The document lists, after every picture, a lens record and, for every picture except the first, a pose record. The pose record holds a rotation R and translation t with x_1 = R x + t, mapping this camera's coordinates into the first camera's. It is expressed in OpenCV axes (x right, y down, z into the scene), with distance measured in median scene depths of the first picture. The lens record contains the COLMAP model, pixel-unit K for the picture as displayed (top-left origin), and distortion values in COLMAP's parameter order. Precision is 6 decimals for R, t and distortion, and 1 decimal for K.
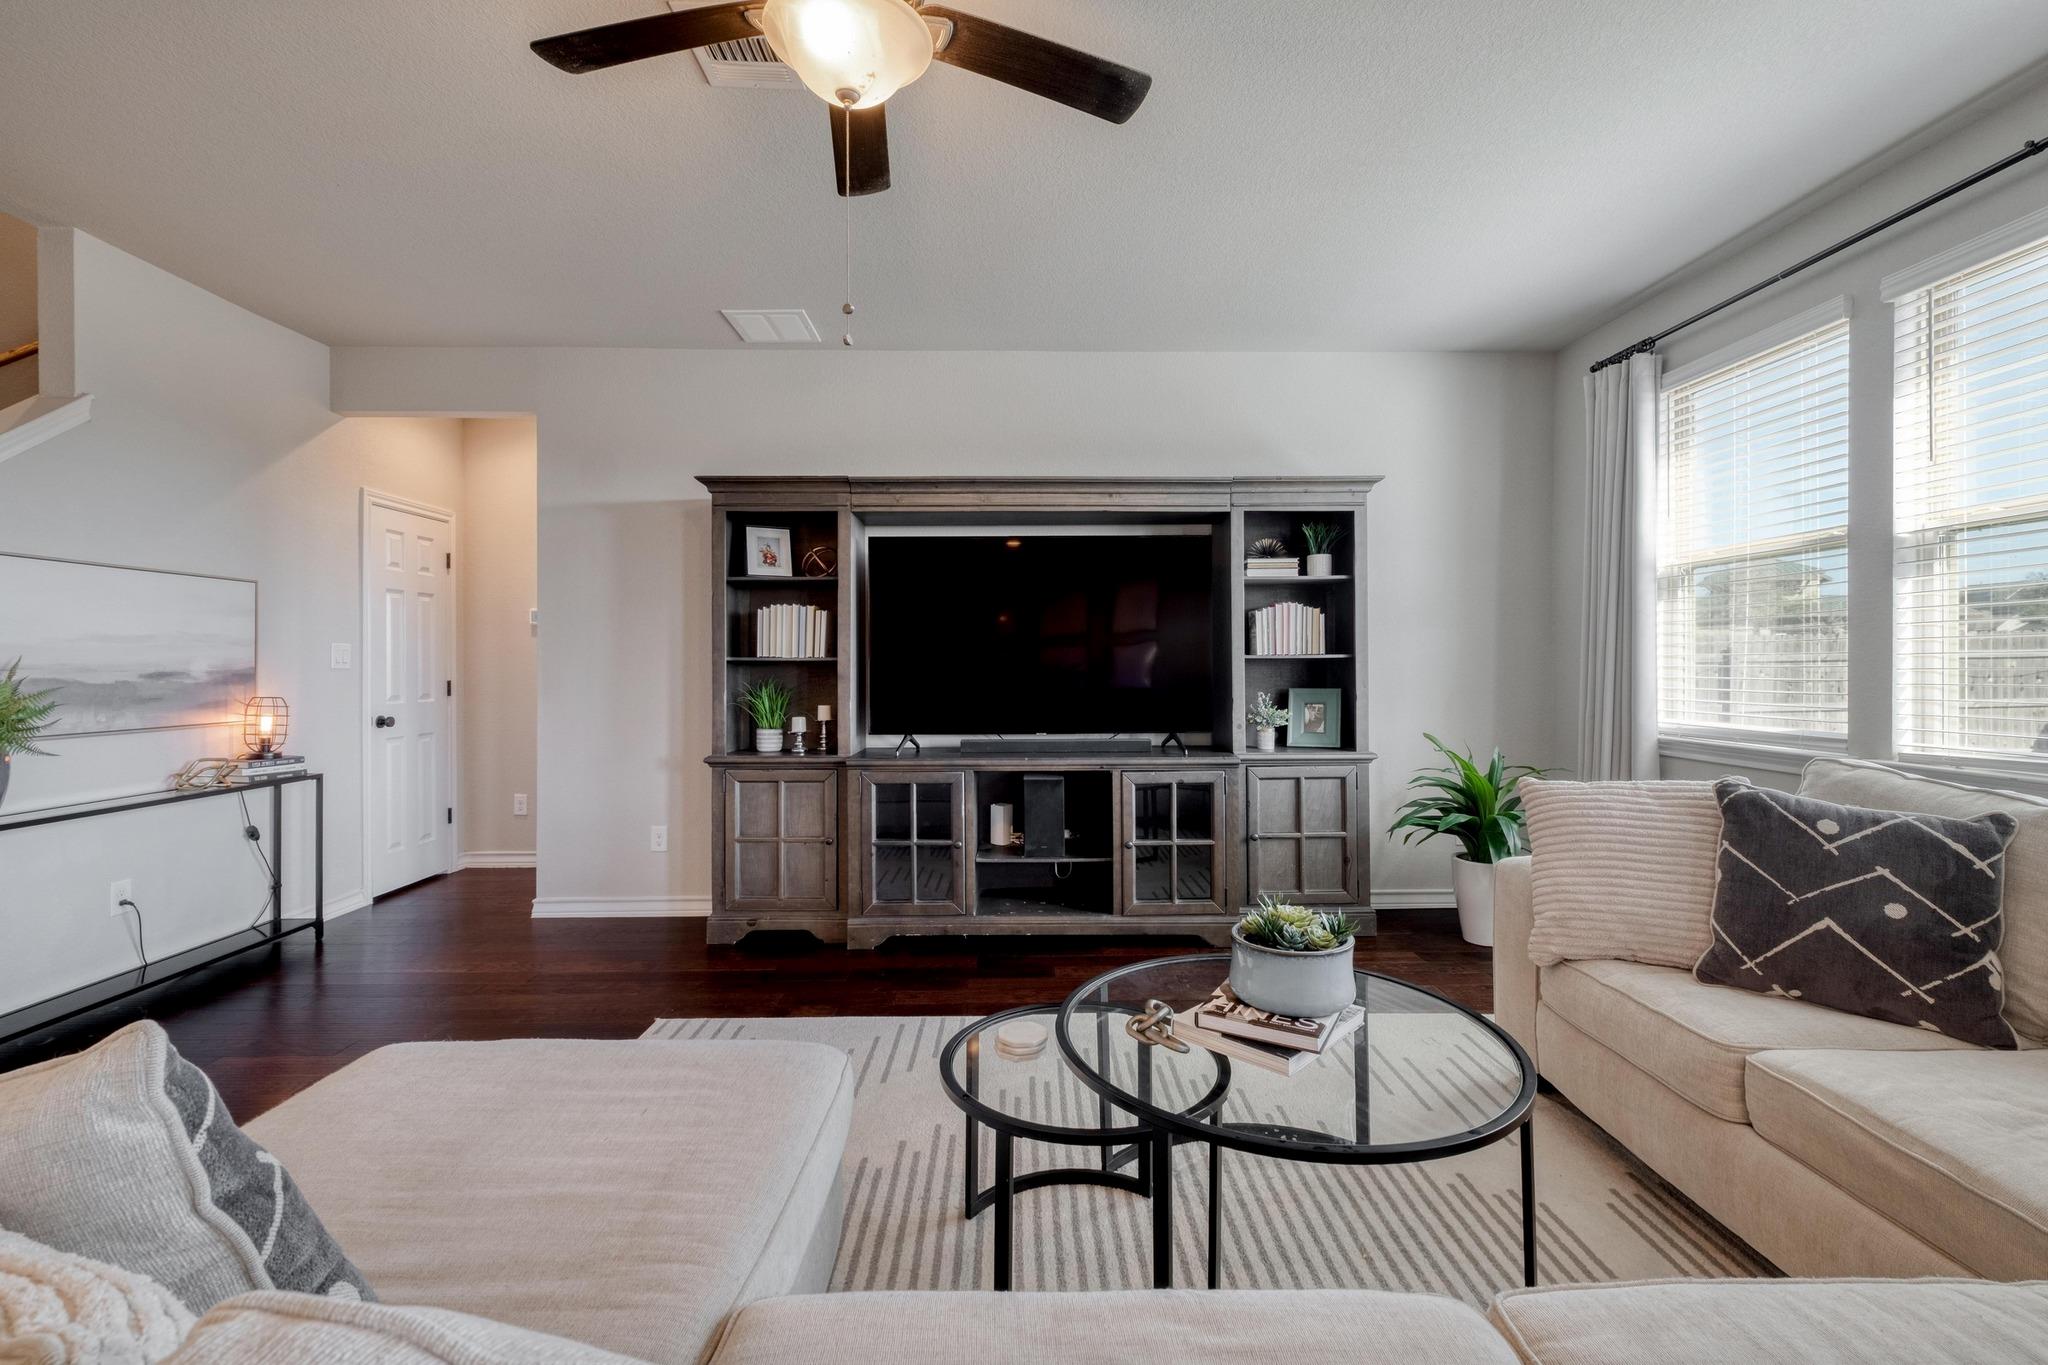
lens RADIAL K [[882.3, 0, 1027.1], [0, 882.3, 666.8], [0, 0, 1]] dist [0.001392, -0.000676]
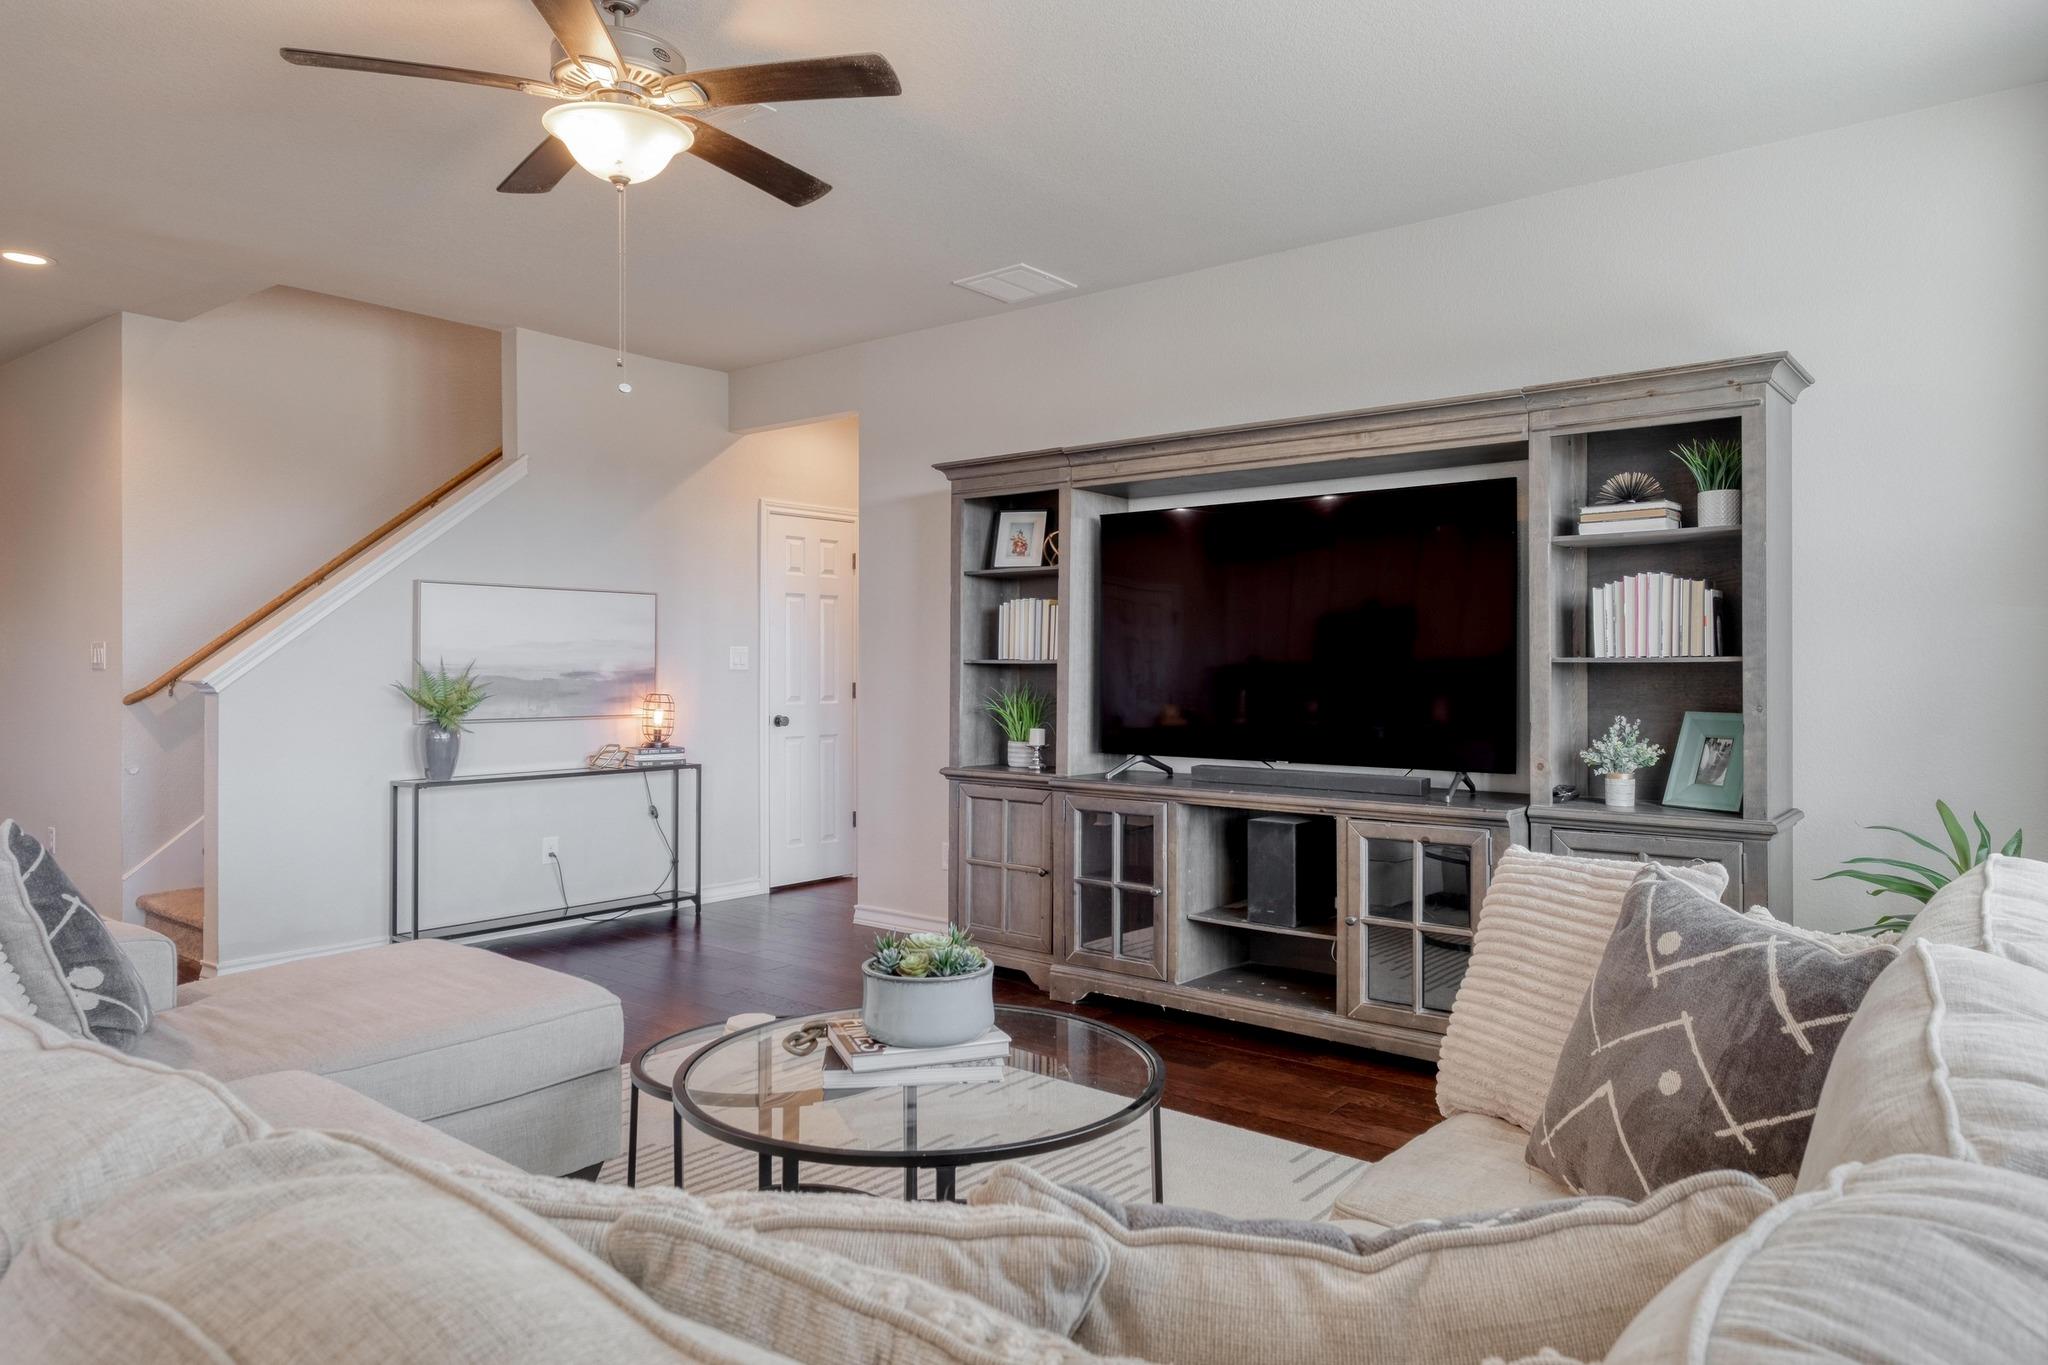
lens RADIAL K [[1301.4, 0, 1040.6], [0, 1301.4, 689.3], [0, 0, 1]] dist [0.000620, 0.001216]
pose [[0.768392, 0.015935, -0.639781, 0.580881], [-0.007316, 0.999843, 0.016116, -0.002640], [0.639937, -0.007703, 0.768389, 0.017937]]
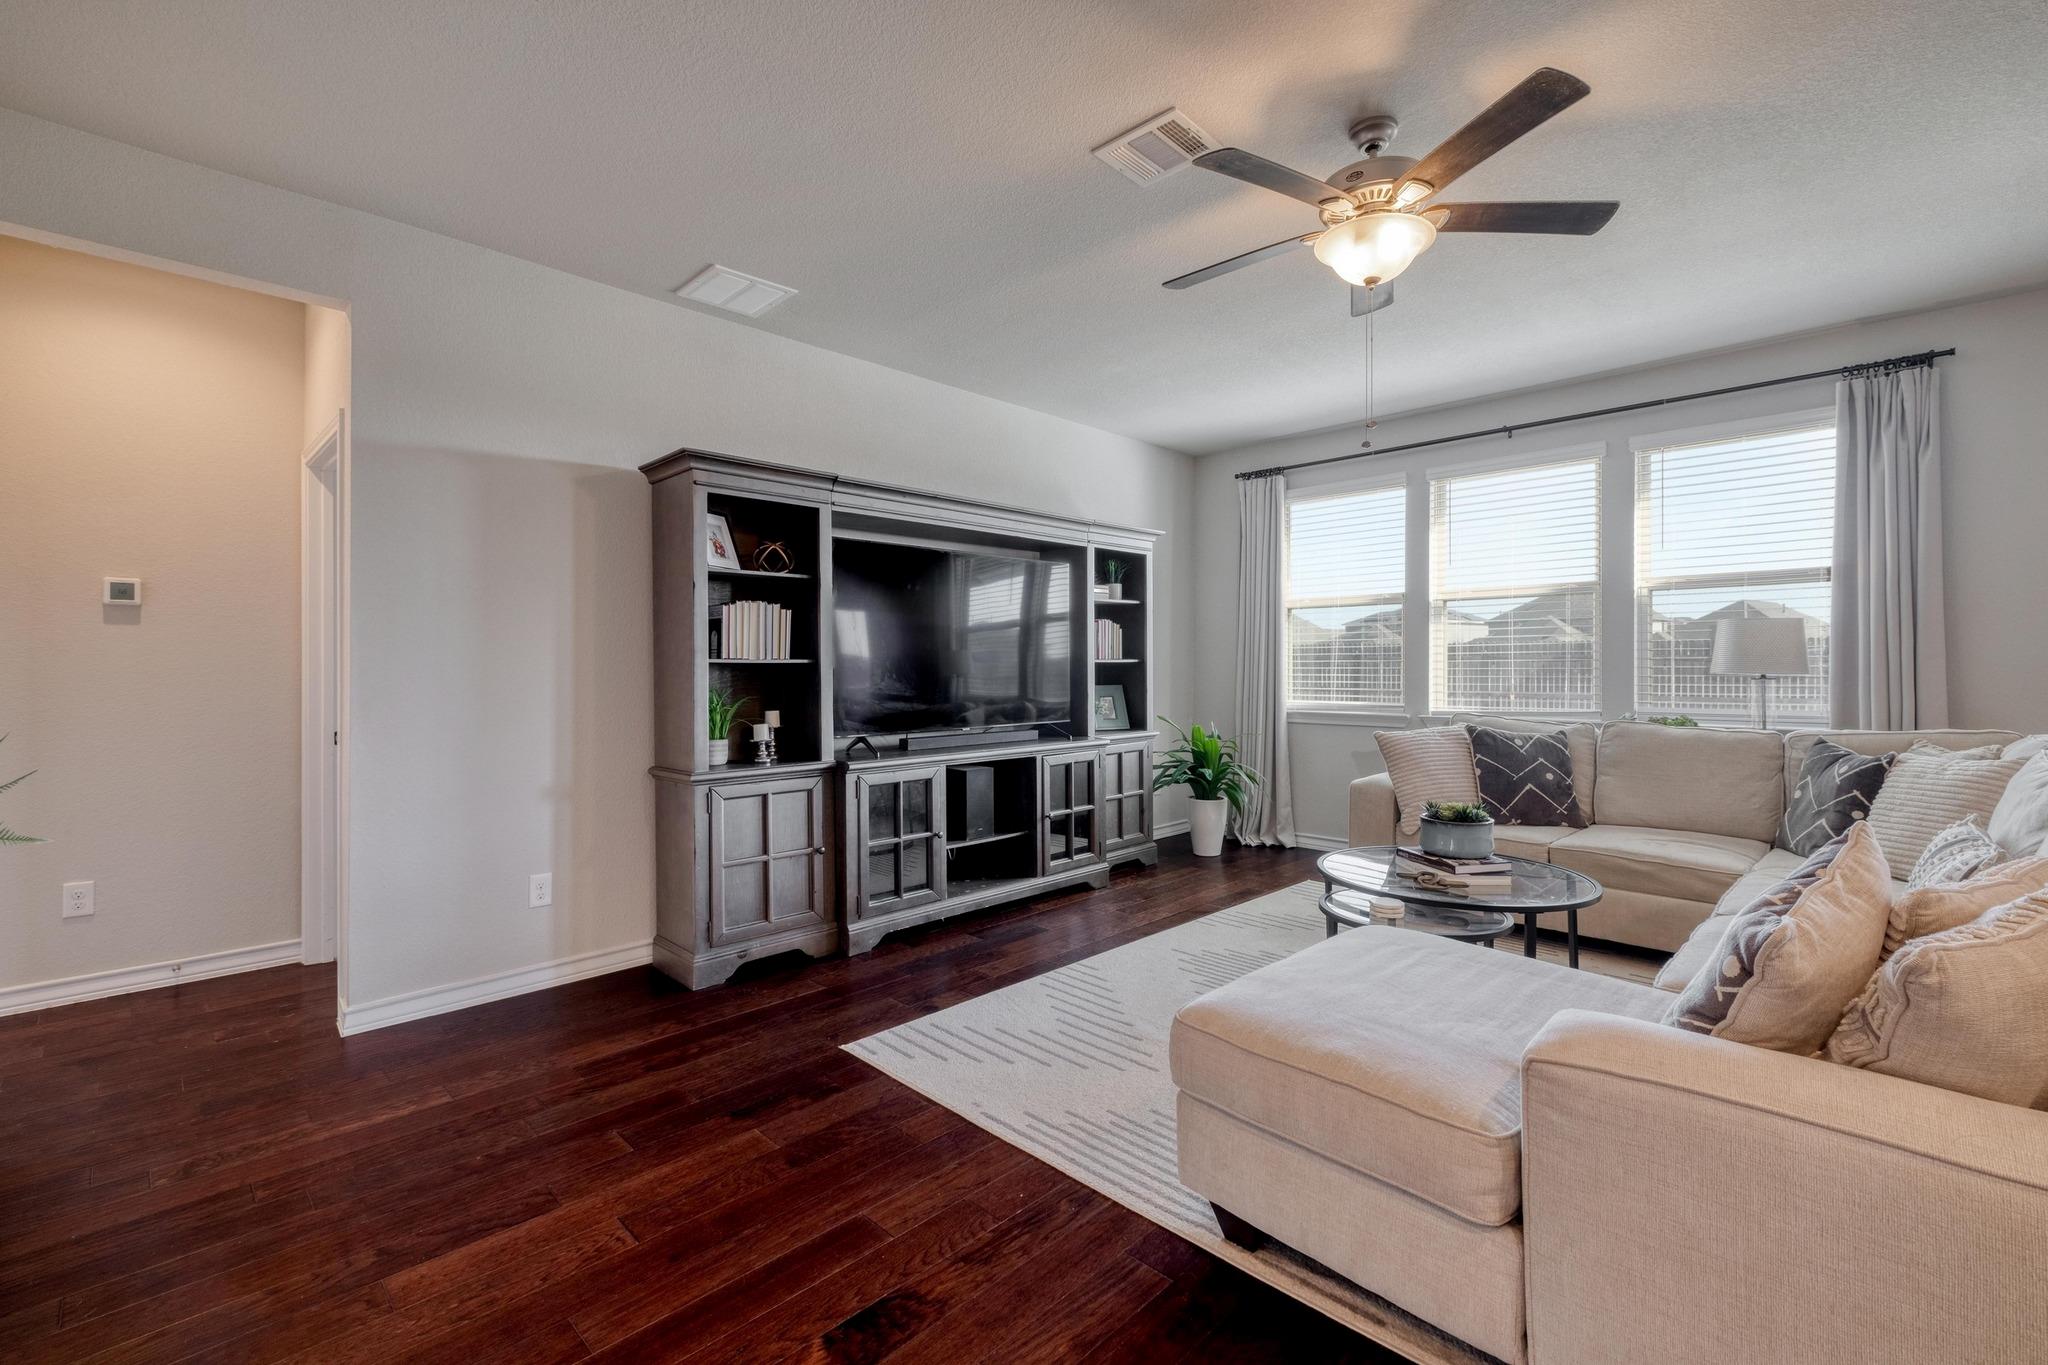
lens RADIAL K [[880.4, 0, 1027.2], [0, 880.4, 676.6], [0, 0, 1]] dist [0.010291, -0.006481]
pose [[0.717782, -0.008399, 0.696217, -0.721793], [0.004019, 0.999961, 0.007920, 0.000774], [-0.696256, -0.002887, 0.717787, 0.151222]]
